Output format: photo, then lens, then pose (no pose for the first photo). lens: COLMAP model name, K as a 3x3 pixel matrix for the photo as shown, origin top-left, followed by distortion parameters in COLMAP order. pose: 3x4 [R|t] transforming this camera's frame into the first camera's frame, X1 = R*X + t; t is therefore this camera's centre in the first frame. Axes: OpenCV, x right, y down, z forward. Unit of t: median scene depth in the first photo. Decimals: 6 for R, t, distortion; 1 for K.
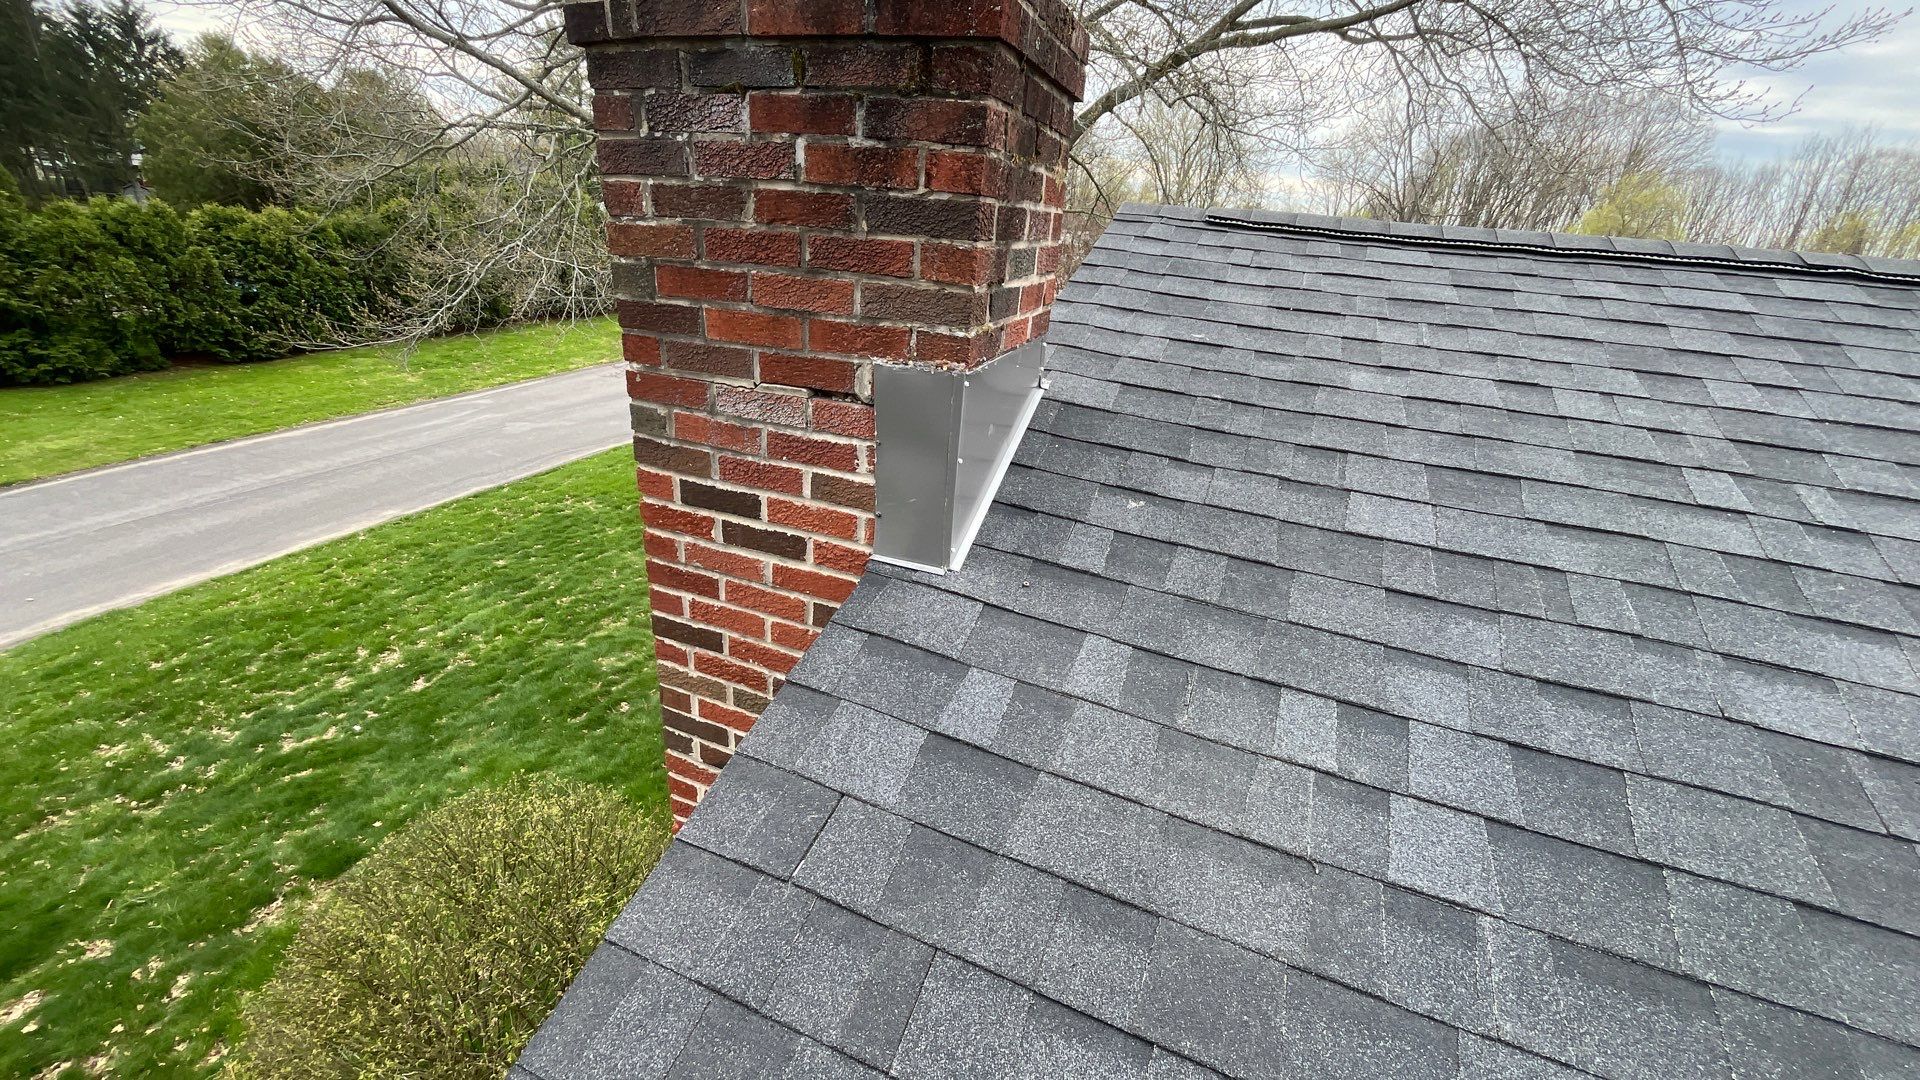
lens RADIAL K [[772.9, 0, 953.5], [0, 772.9, 539.4], [0, 0, 1]] dist [-0.003073, -0.000252]
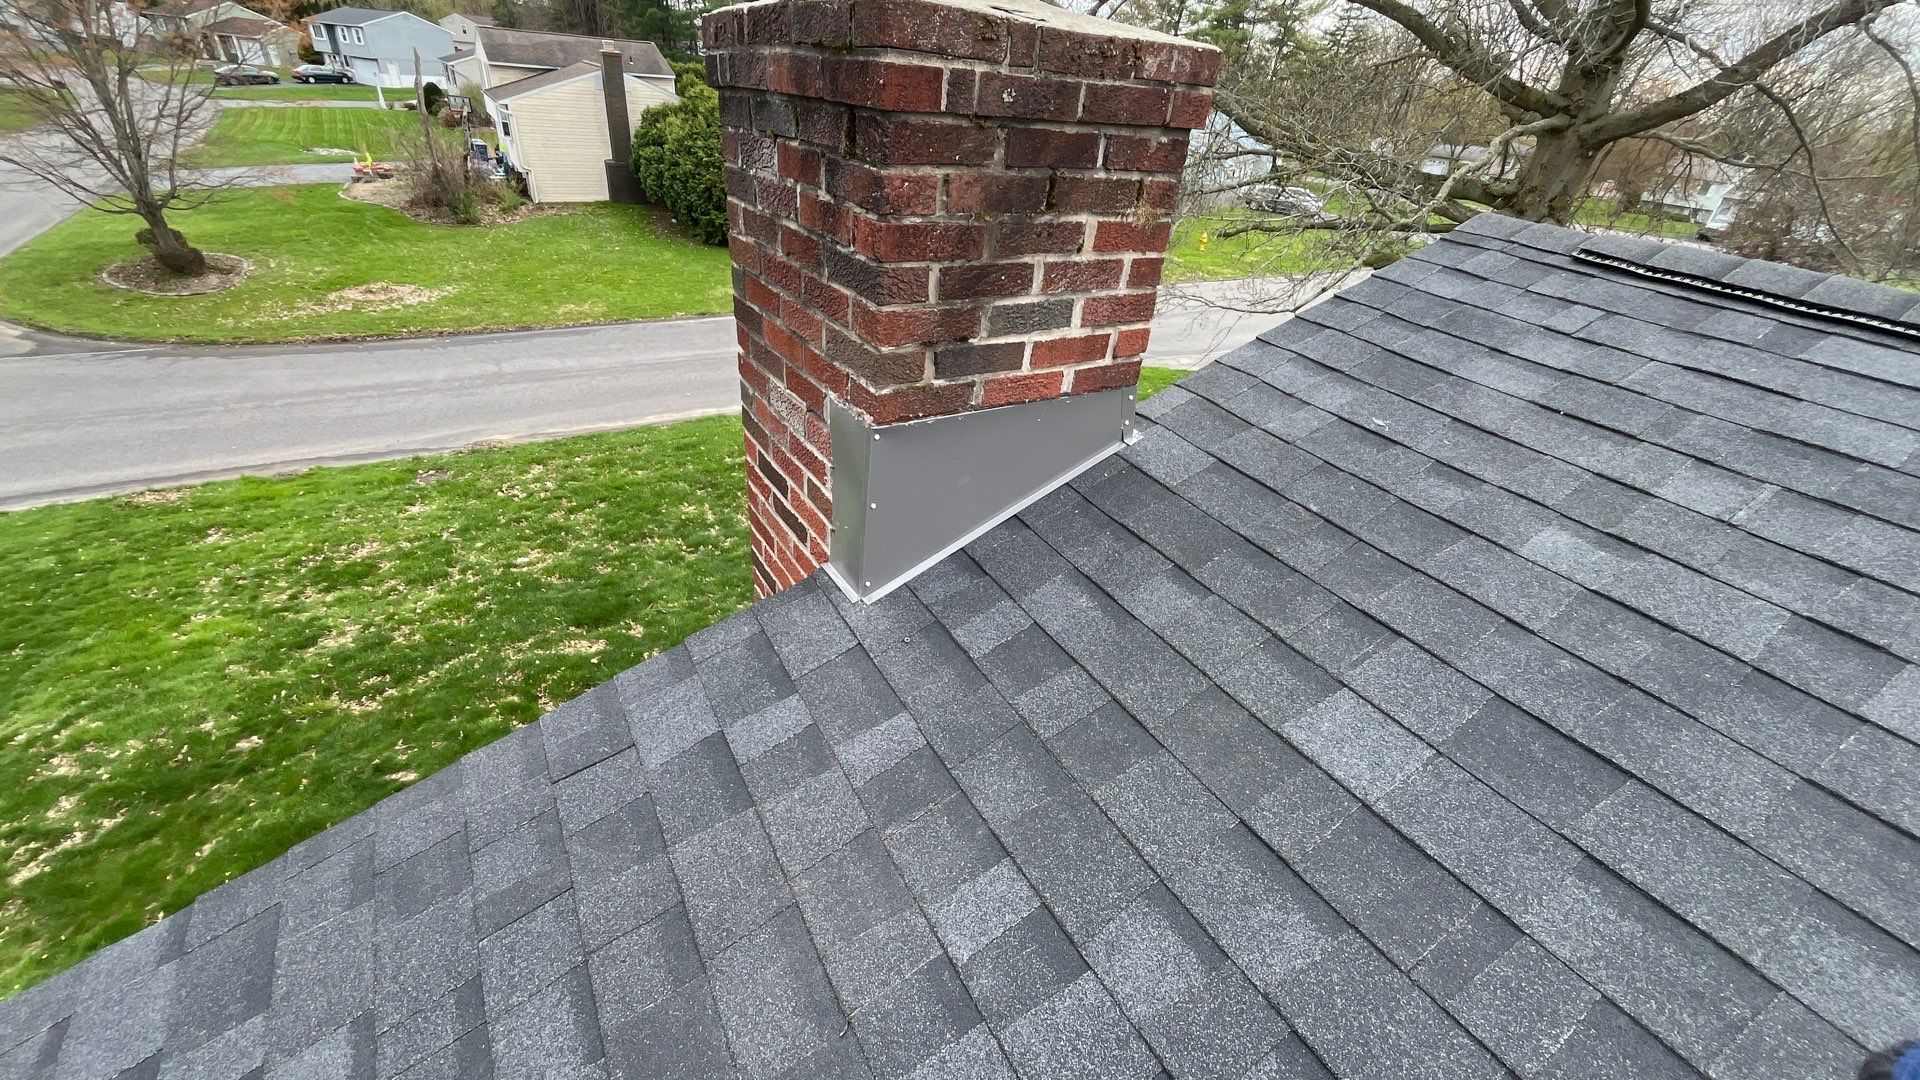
lens RADIAL K [[772.9, 0, 952.0], [0, 772.9, 540.0], [0, 0, 1]] dist [-0.003073, -0.000252]
pose [[0.796678, 0.308885, -0.519514, 0.142265], [-0.264494, 0.951046, 0.159855, -0.055478], [0.543459, 0.010056, 0.839376, 0.041415]]
